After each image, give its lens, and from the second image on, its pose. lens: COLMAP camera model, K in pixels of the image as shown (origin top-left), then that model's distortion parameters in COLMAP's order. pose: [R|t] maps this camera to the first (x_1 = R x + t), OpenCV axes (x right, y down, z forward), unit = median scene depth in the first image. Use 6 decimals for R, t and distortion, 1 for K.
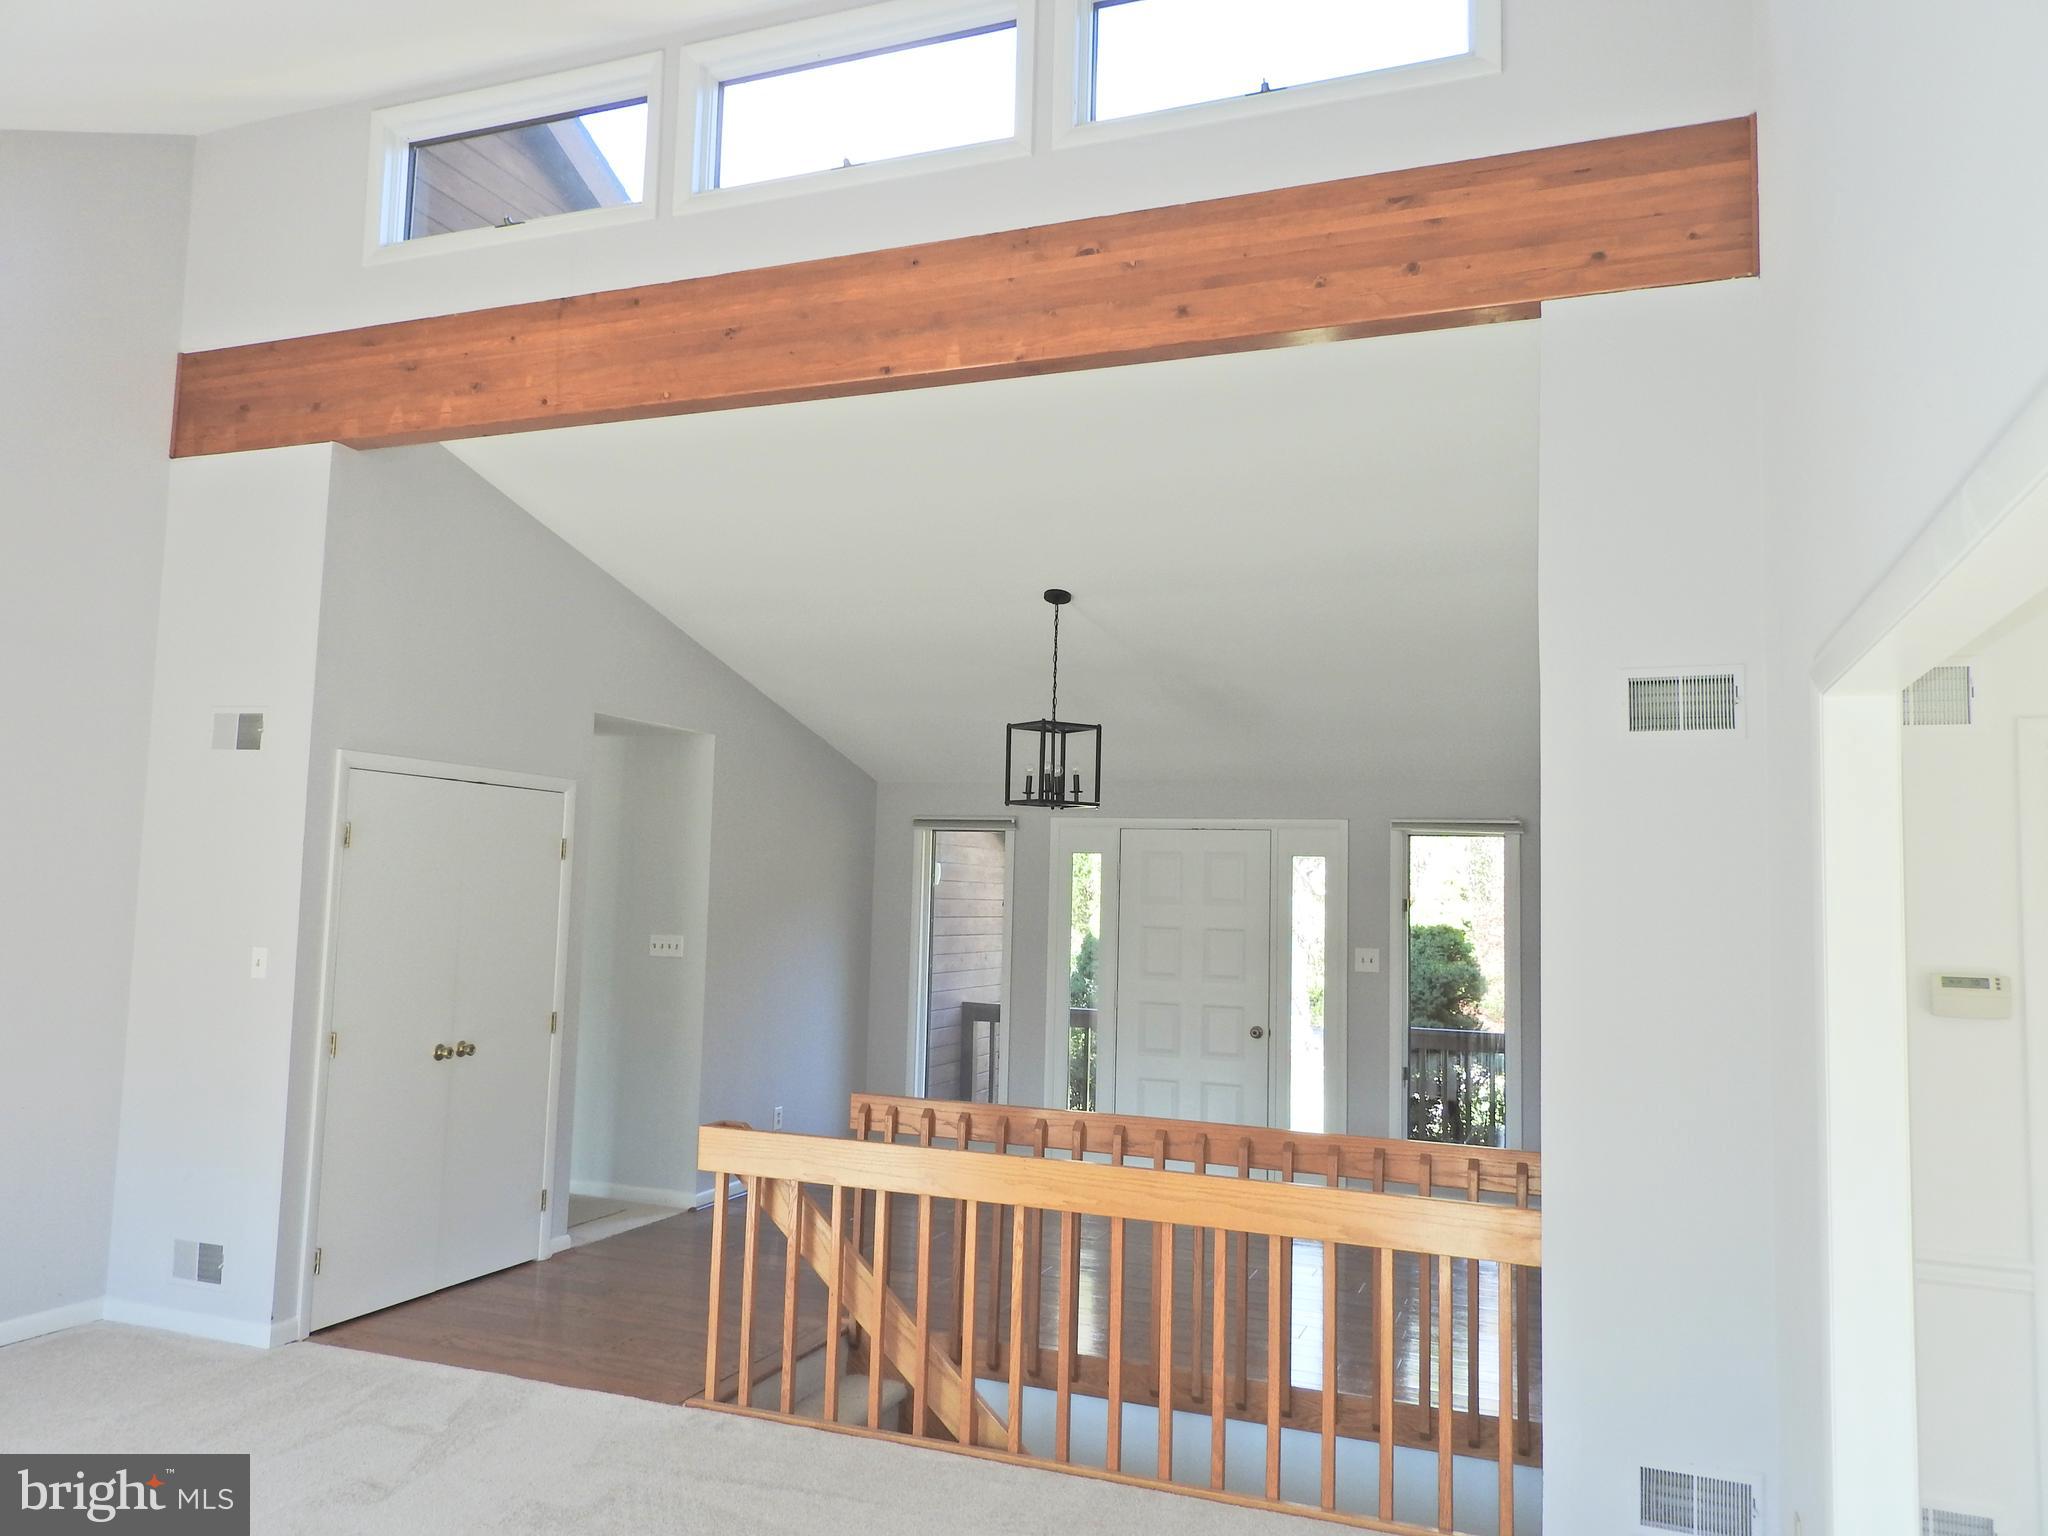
lens RADIAL K [[1467.0, 0, 1024.0], [0, 1467.0, 768.0], [0, 0, 1]] dist [0.023826, -0.022890]
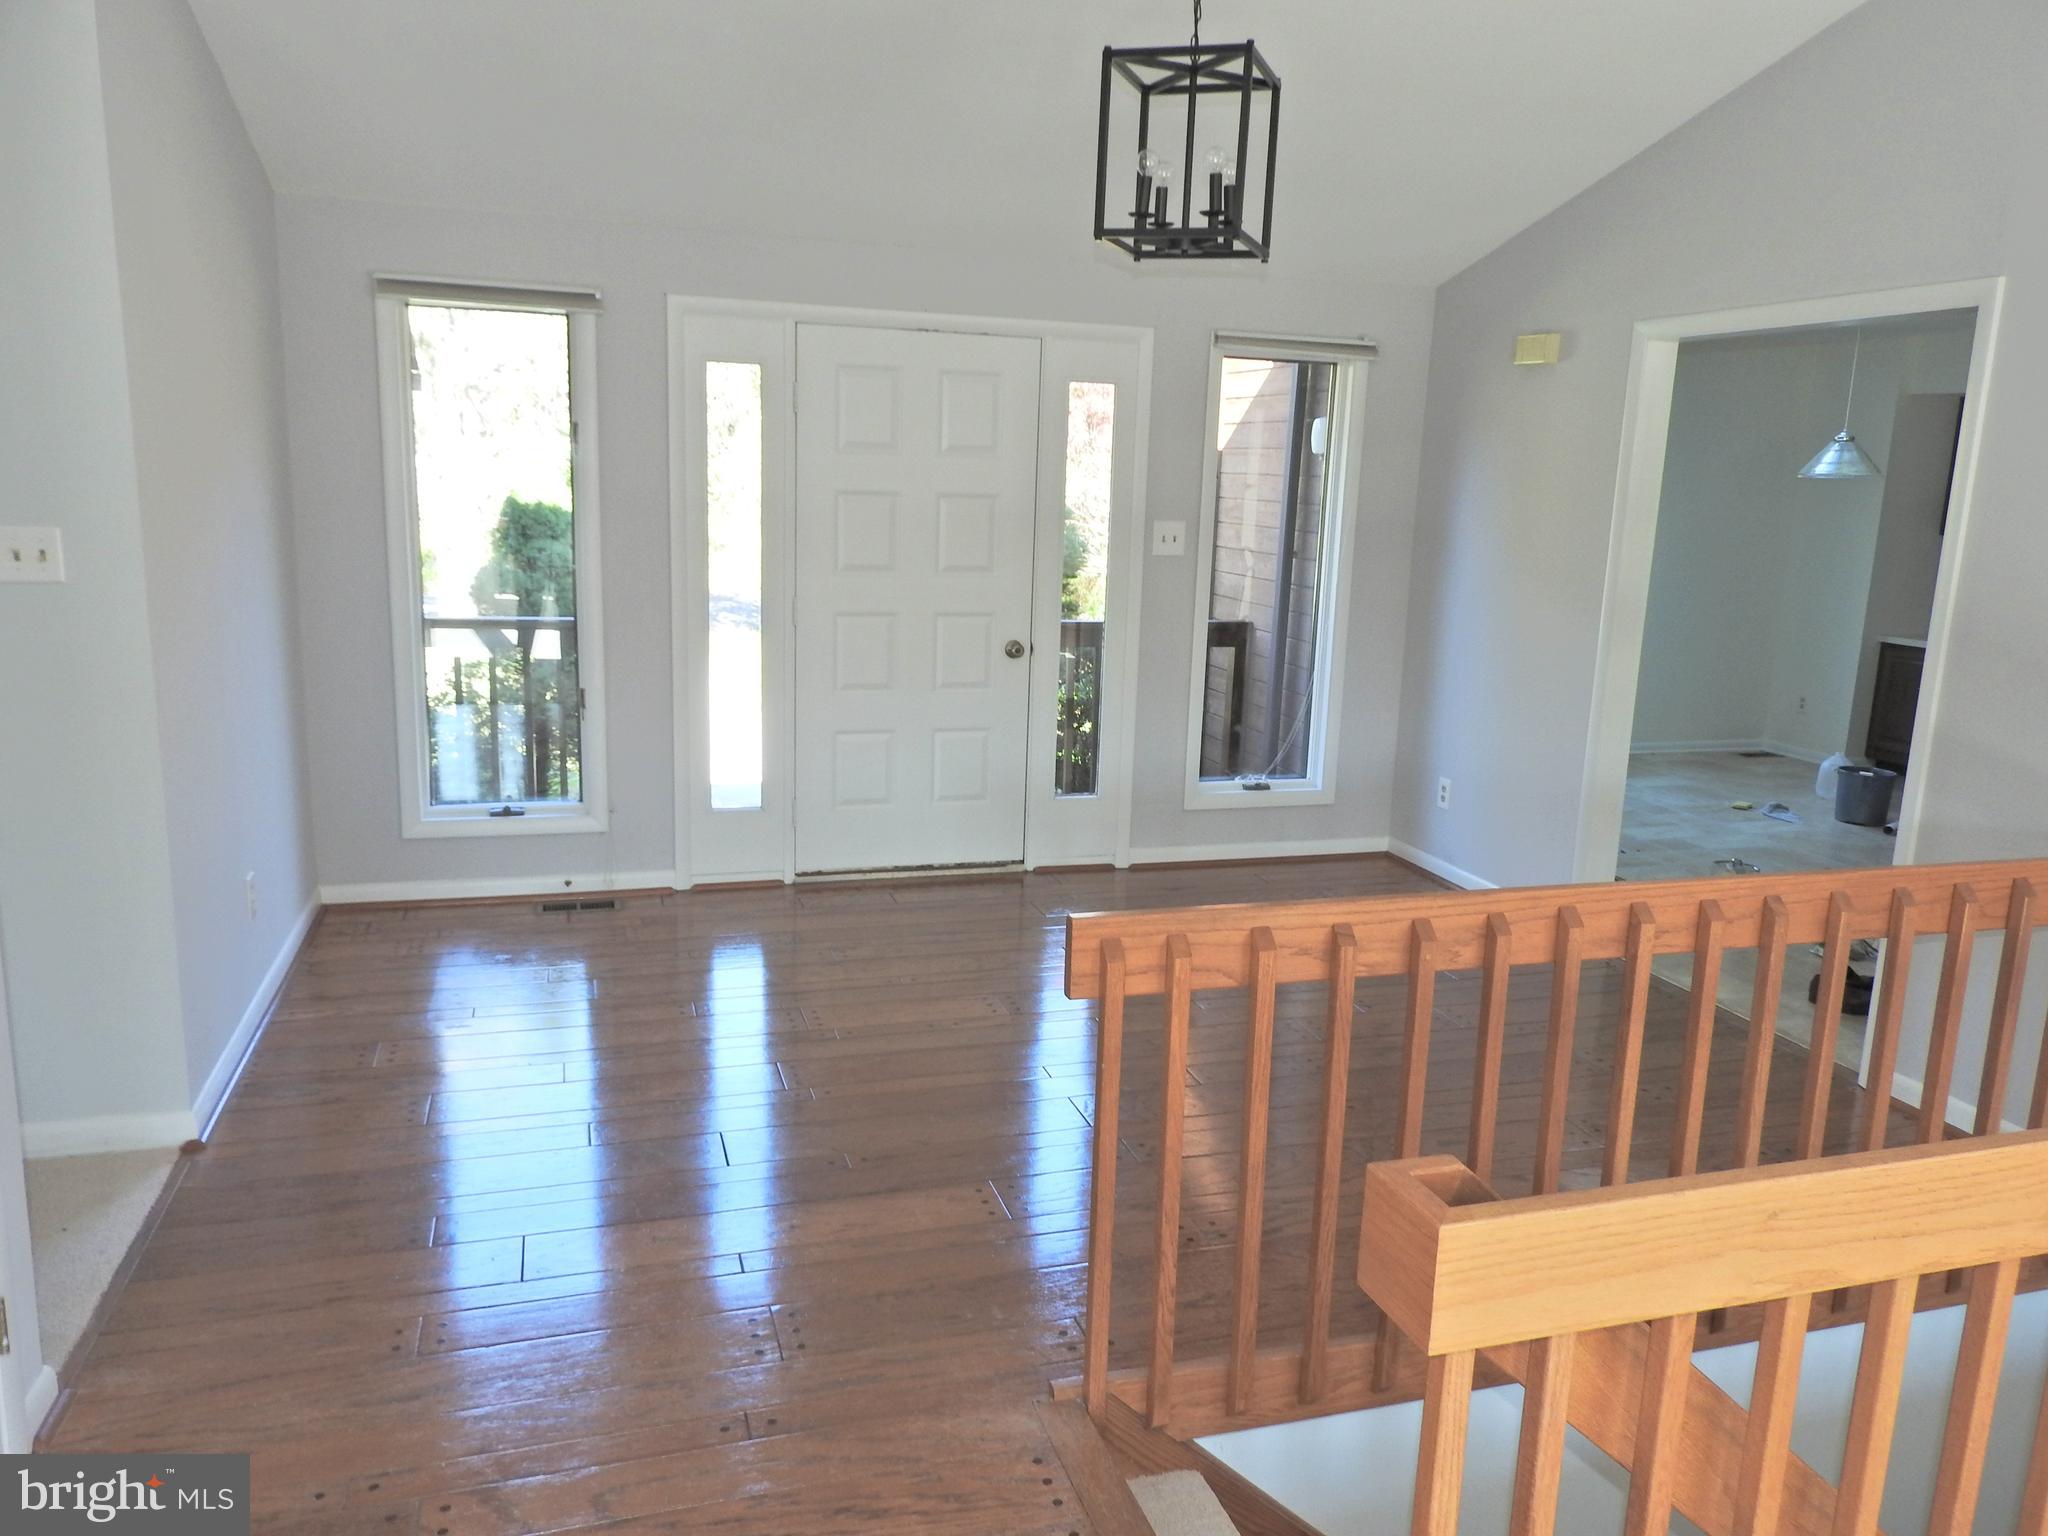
lens RADIAL K [[1467.0, 0, 1024.0], [0, 1467.0, 768.0], [0, 0, 1]] dist [0.023826, -0.022890]
pose [[0.779724, -0.123512, 0.613820, -0.333389], [-0.066833, 0.958331, 0.277732, 0.057836], [-0.622546, -0.257578, 0.738979, 0.627232]]
